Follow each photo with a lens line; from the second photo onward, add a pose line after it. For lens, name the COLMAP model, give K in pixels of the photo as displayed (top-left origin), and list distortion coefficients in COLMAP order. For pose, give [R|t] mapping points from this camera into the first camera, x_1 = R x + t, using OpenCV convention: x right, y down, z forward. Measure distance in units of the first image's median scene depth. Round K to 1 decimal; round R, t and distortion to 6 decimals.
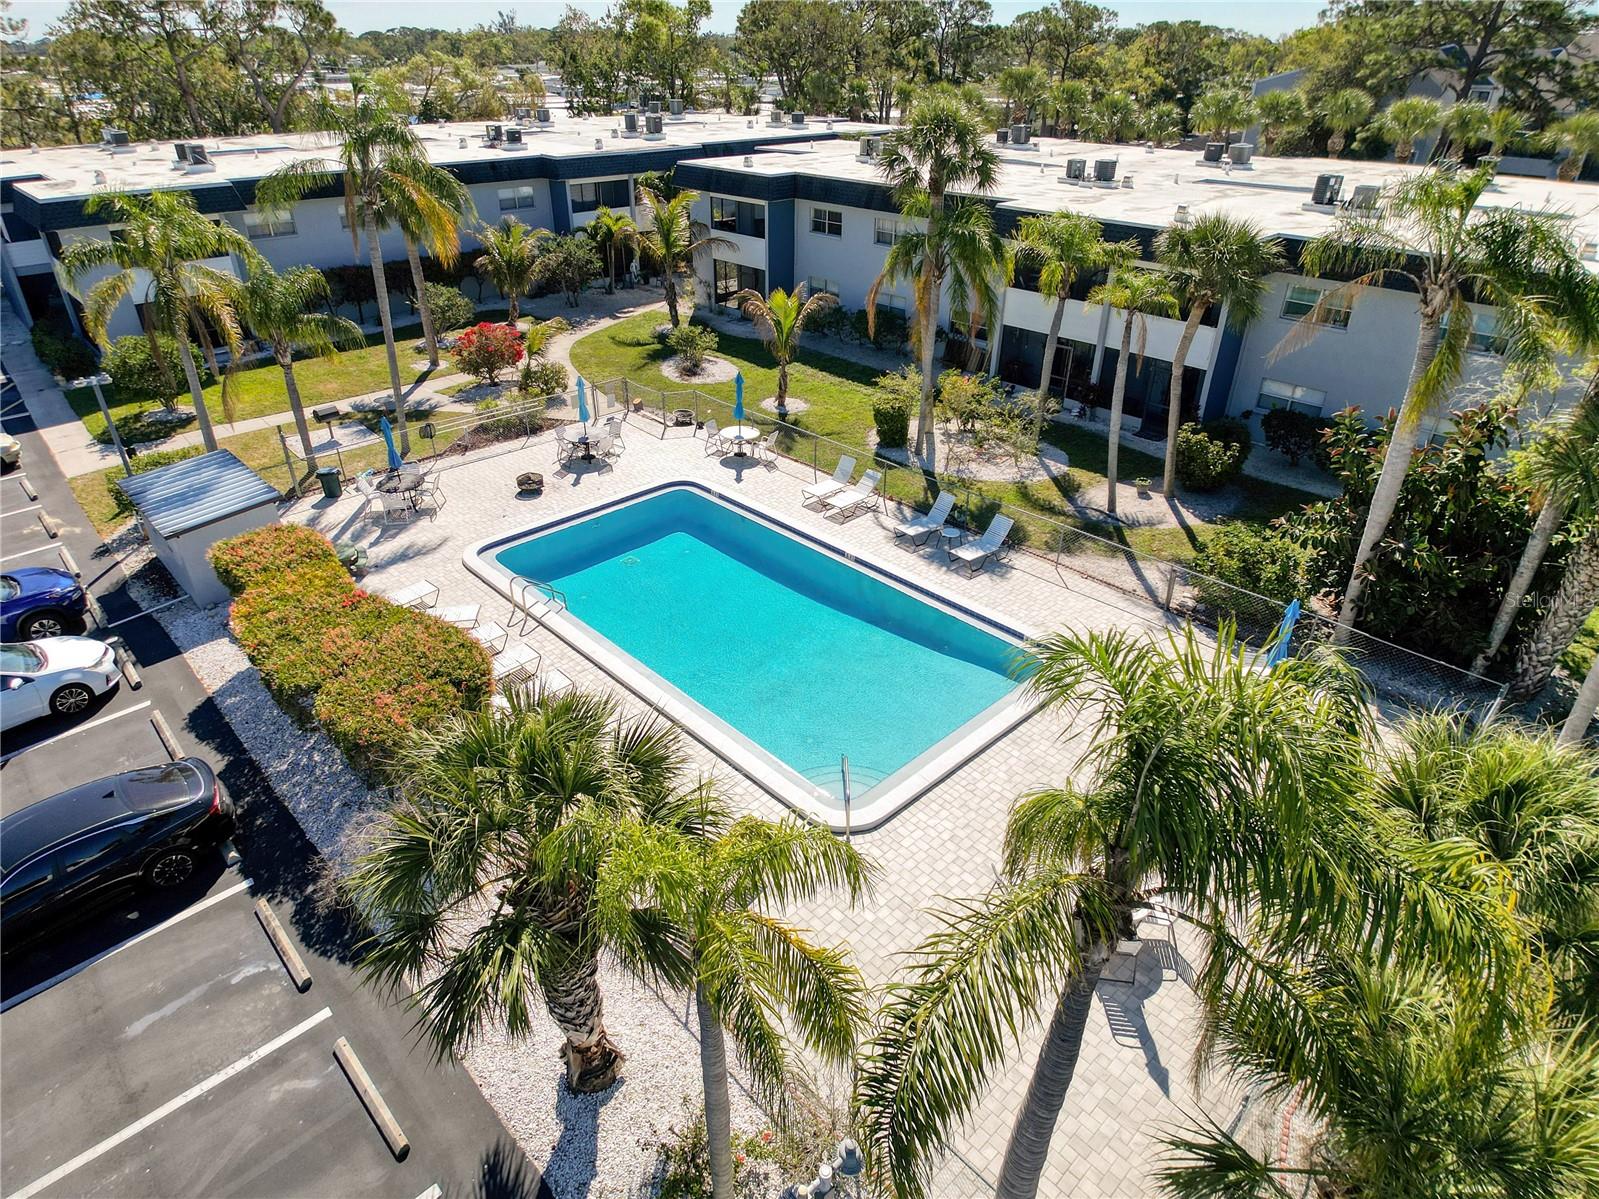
lens RADIAL K [[929.1, 0, 794.0], [0, 929.1, 595.4], [0, 0, 1]] dist [0.031869, -0.033223]
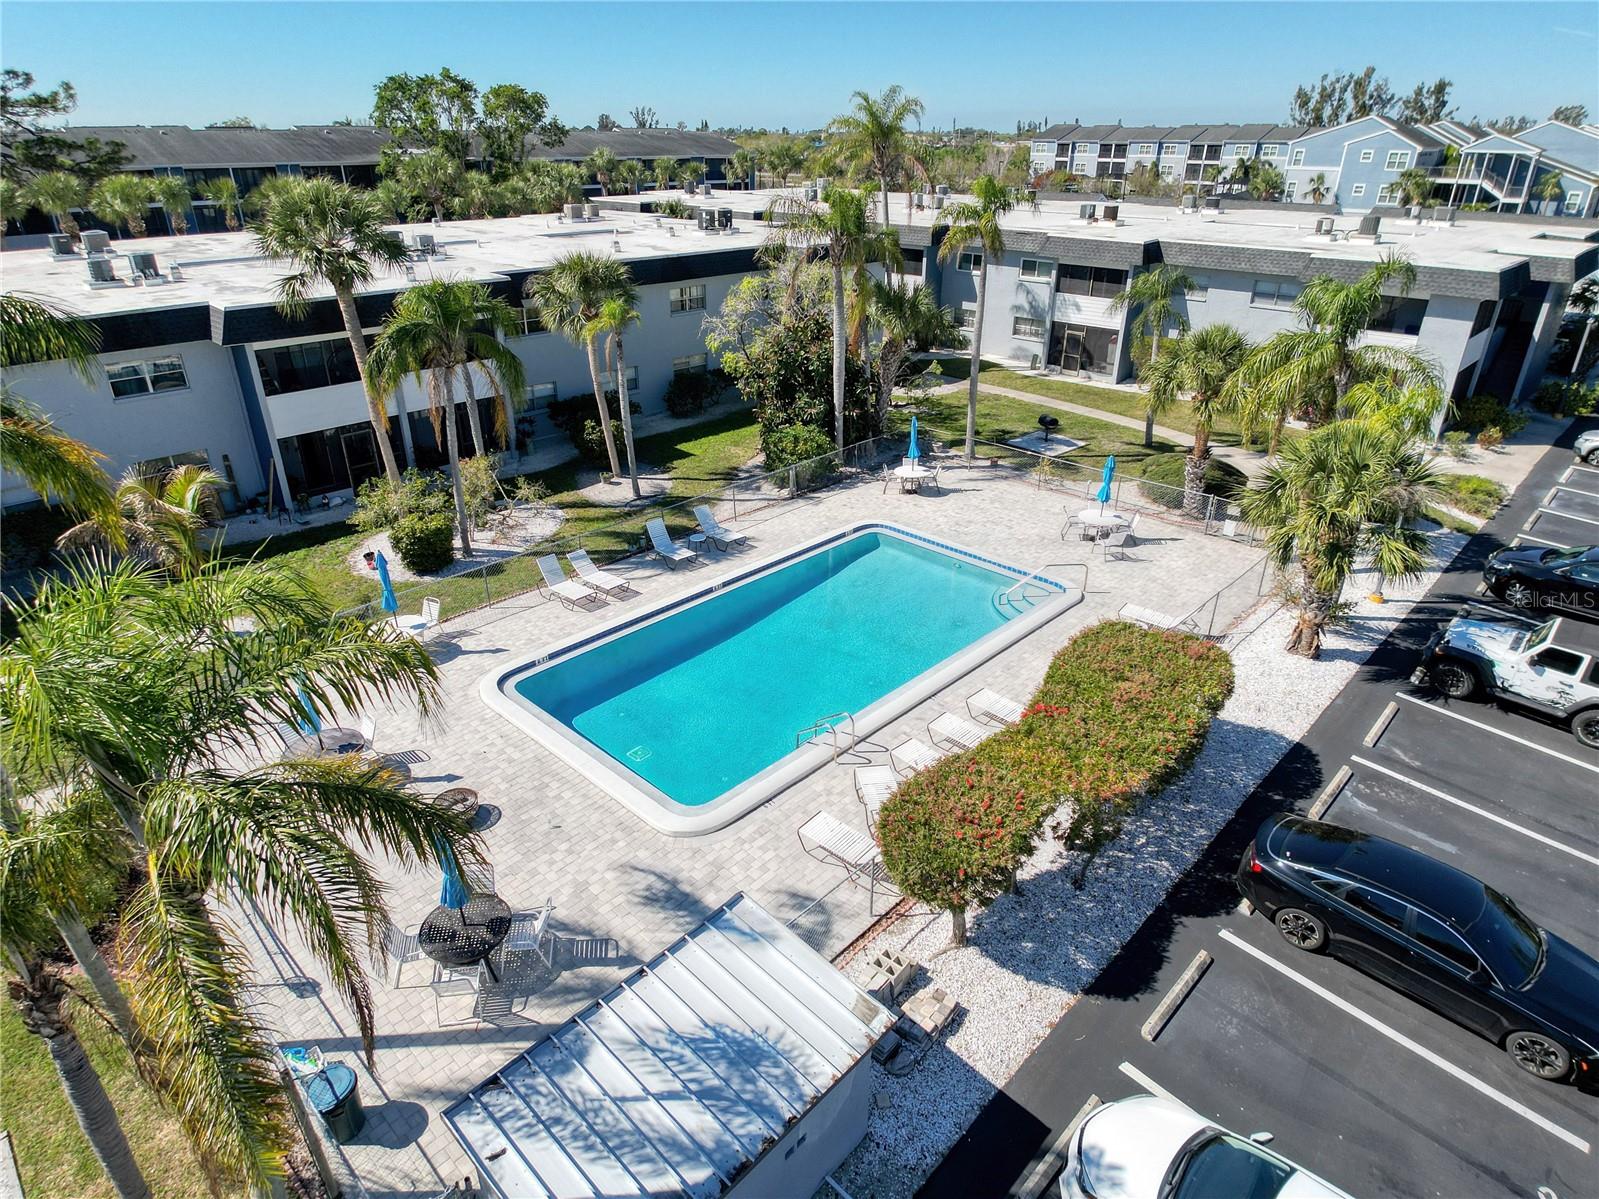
lens RADIAL K [[929.1, 0, 794.0], [0, 929.1, 595.4], [0, 0, 1]] dist [0.031869, -0.033223]
pose [[-0.040358, -0.441213, 0.896495, -0.796810], [0.505380, 0.764983, 0.399240, -0.367706], [-0.861953, 0.469183, 0.192107, 0.651483]]
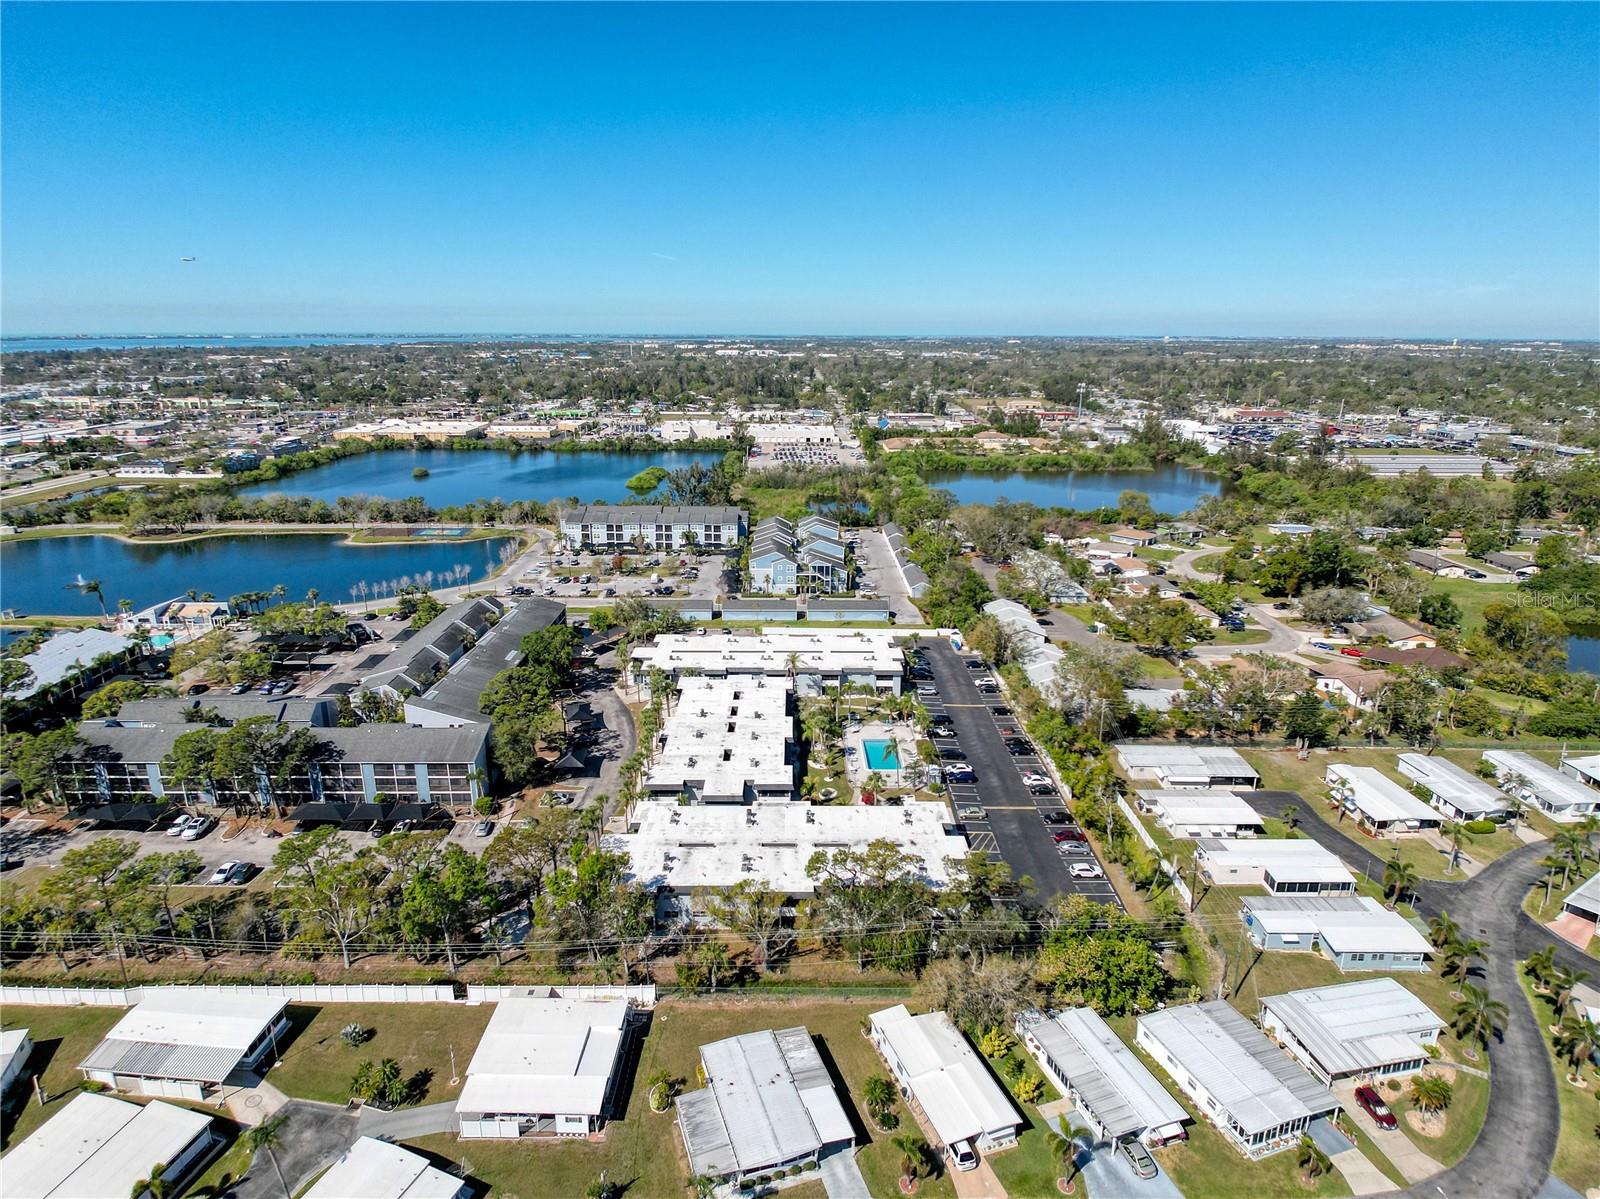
lens RADIAL K [[929.7, 0, 794.5], [0, 929.7, 595.4], [0, 0, 1]] dist [0.031869, -0.033223]
pose [[-0.730331, -0.188141, 0.656673, -3.759950], [0.344171, 0.729038, 0.591650, -4.989873], [-0.590054, 0.658108, -0.467686, 3.565018]]
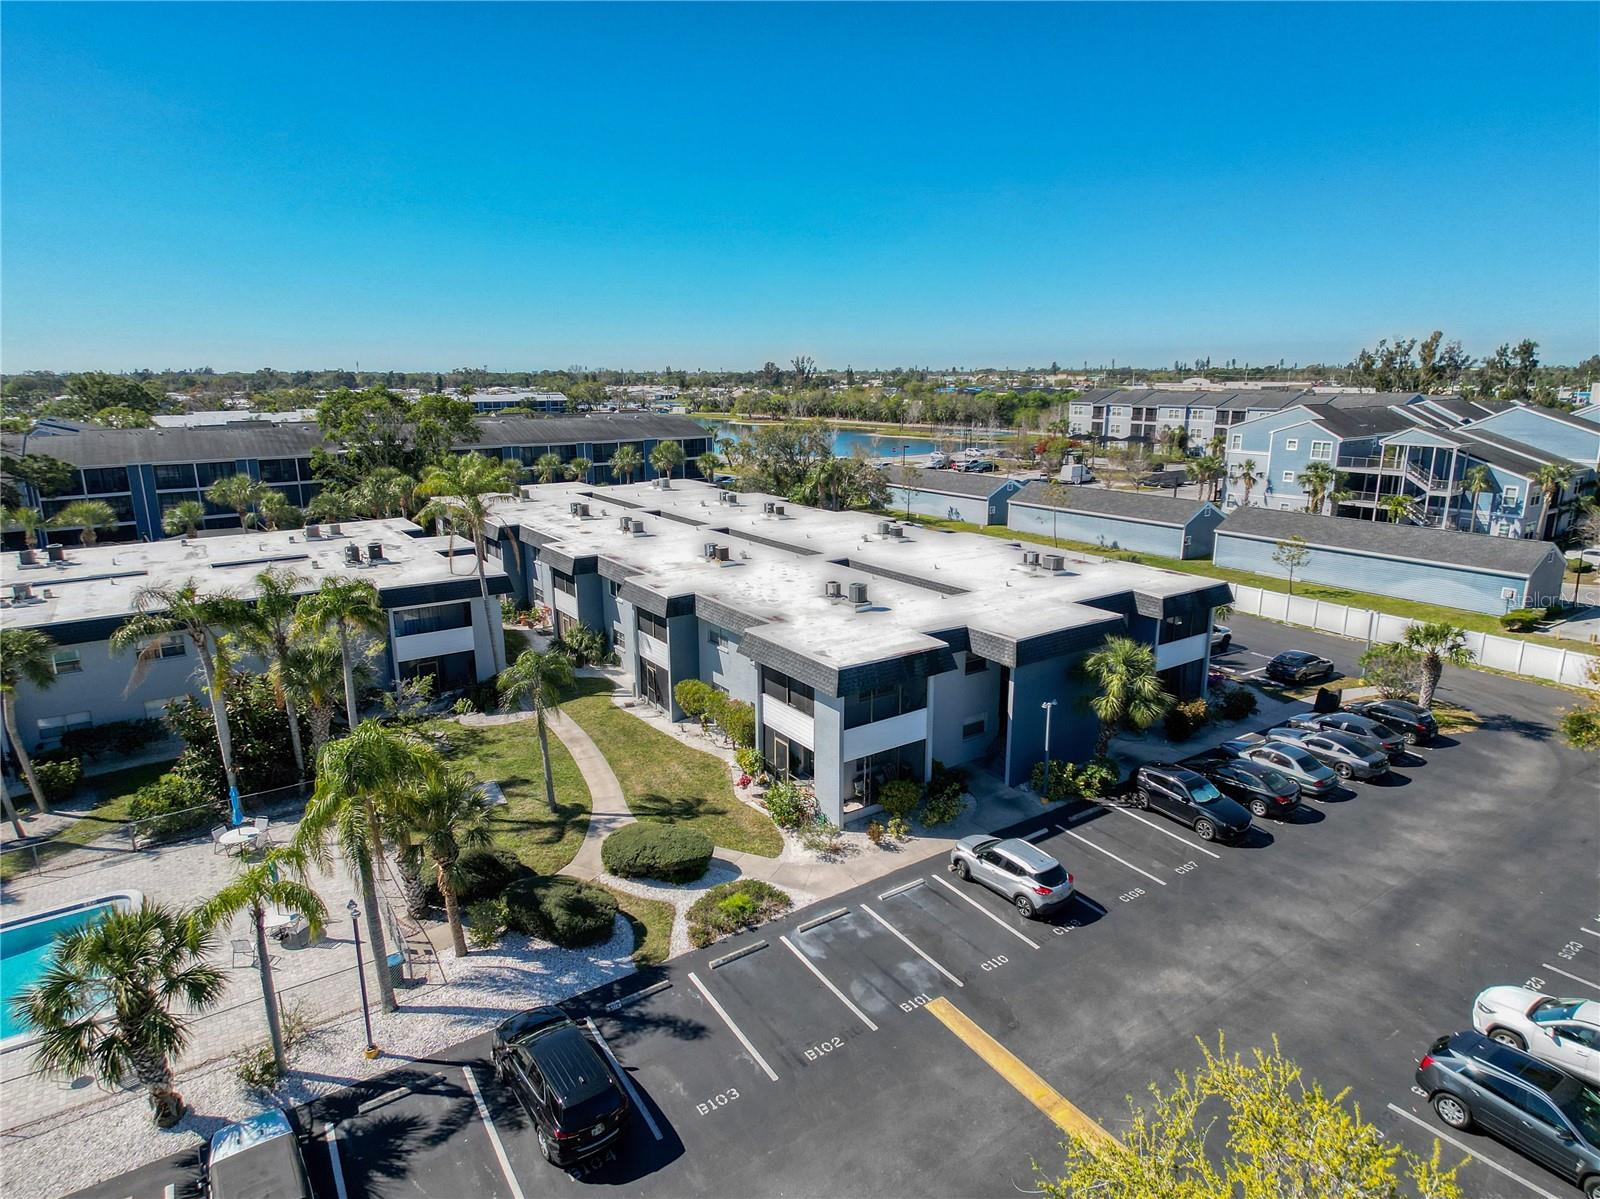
lens RADIAL K [[929.7, 0, 794.5], [0, 929.7, 595.4], [0, 0, 1]] dist [0.031869, -0.033223]
pose [[0.149571, -0.232048, 0.961136, -0.703426], [0.505456, 0.853398, 0.127378, 0.003478], [-0.849790, 0.466760, 0.244934, -0.428389]]
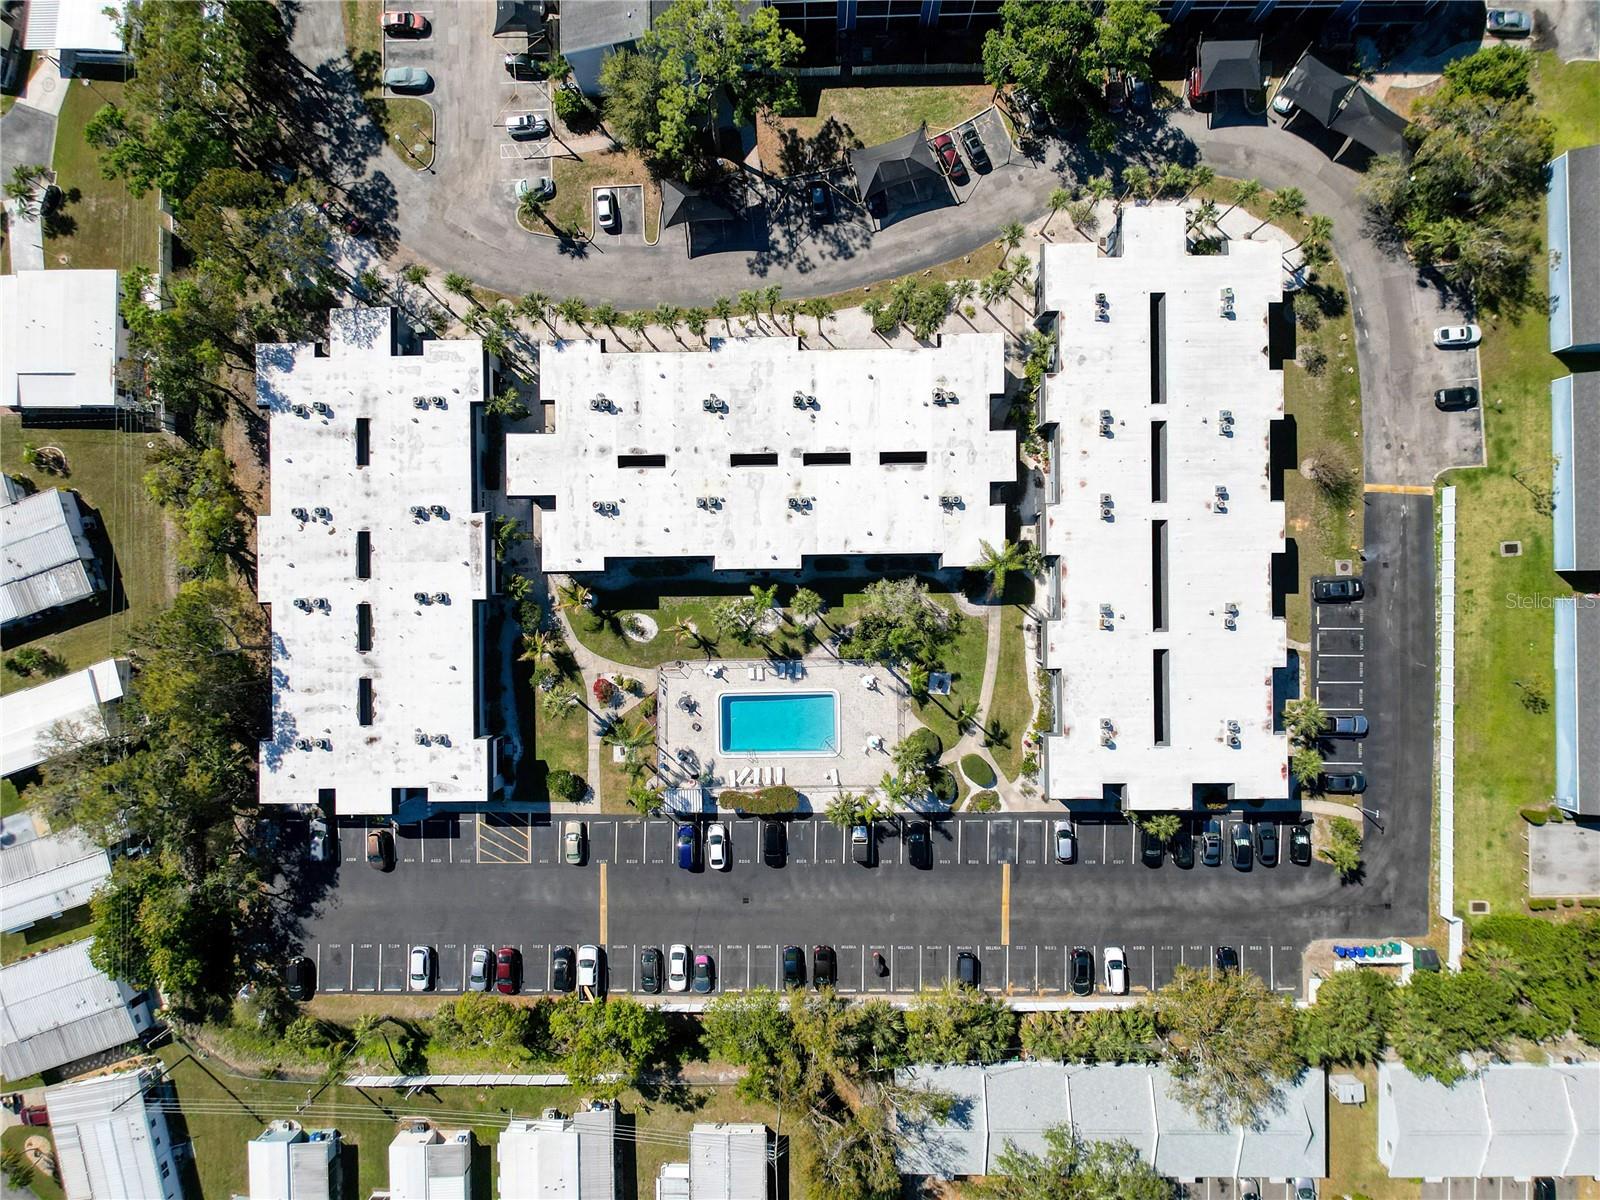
lens RADIAL K [[929.7, 0, 794.5], [0, 929.7, 595.9], [0, 0, 1]] dist [0.031869, -0.033223]
pose [[0.675053, -0.737713, -0.009072, 0.426820], [0.390379, 0.346733, 0.852866, -3.475093], [-0.626025, -0.579271, 0.522051, -0.942029]]
